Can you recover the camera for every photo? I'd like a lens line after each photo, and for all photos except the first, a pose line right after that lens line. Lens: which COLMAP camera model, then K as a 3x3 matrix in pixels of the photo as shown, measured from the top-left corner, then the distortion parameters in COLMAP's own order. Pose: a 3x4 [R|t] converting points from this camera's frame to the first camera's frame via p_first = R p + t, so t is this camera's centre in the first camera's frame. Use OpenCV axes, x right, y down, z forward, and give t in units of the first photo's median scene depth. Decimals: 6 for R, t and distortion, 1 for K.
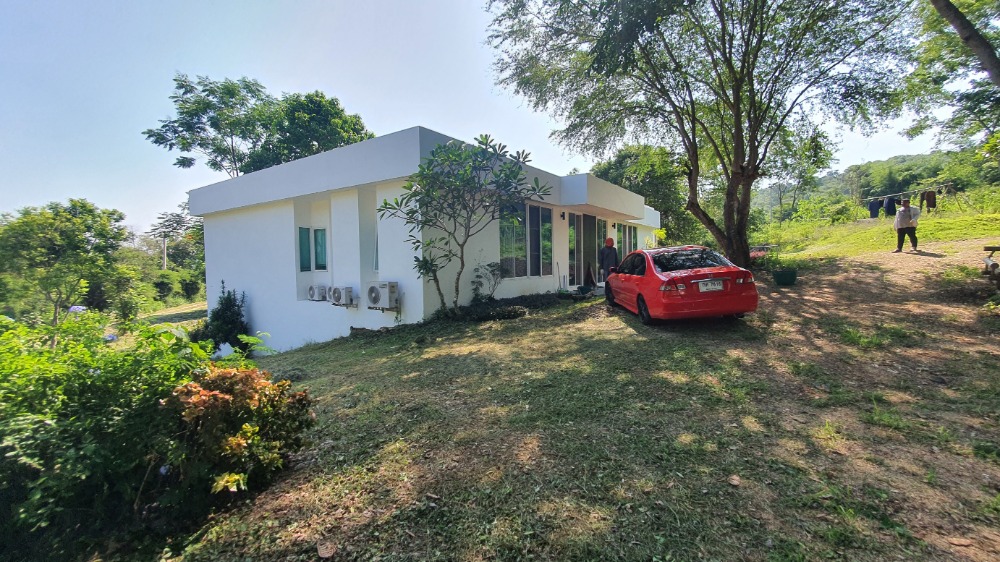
lens RADIAL K [[397.5, 0, 496.8], [0, 397.5, 275.6], [0, 0, 1]] dist [-0.000904, -0.000143]
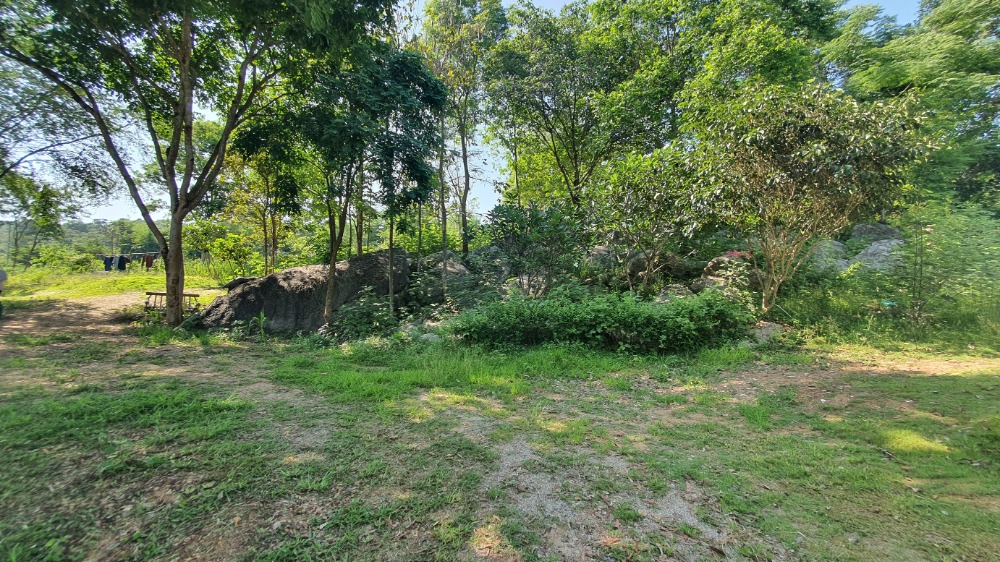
lens RADIAL K [[397.5, 0, 497.3], [0, 397.5, 274.9], [0, 0, 1]] dist [-0.000904, -0.000143]
pose [[0.082722, 0.094685, 0.992064, -0.273603], [0.042826, 0.994219, -0.098462, 0.068328], [-0.995652, 0.050631, 0.078189, -0.512952]]
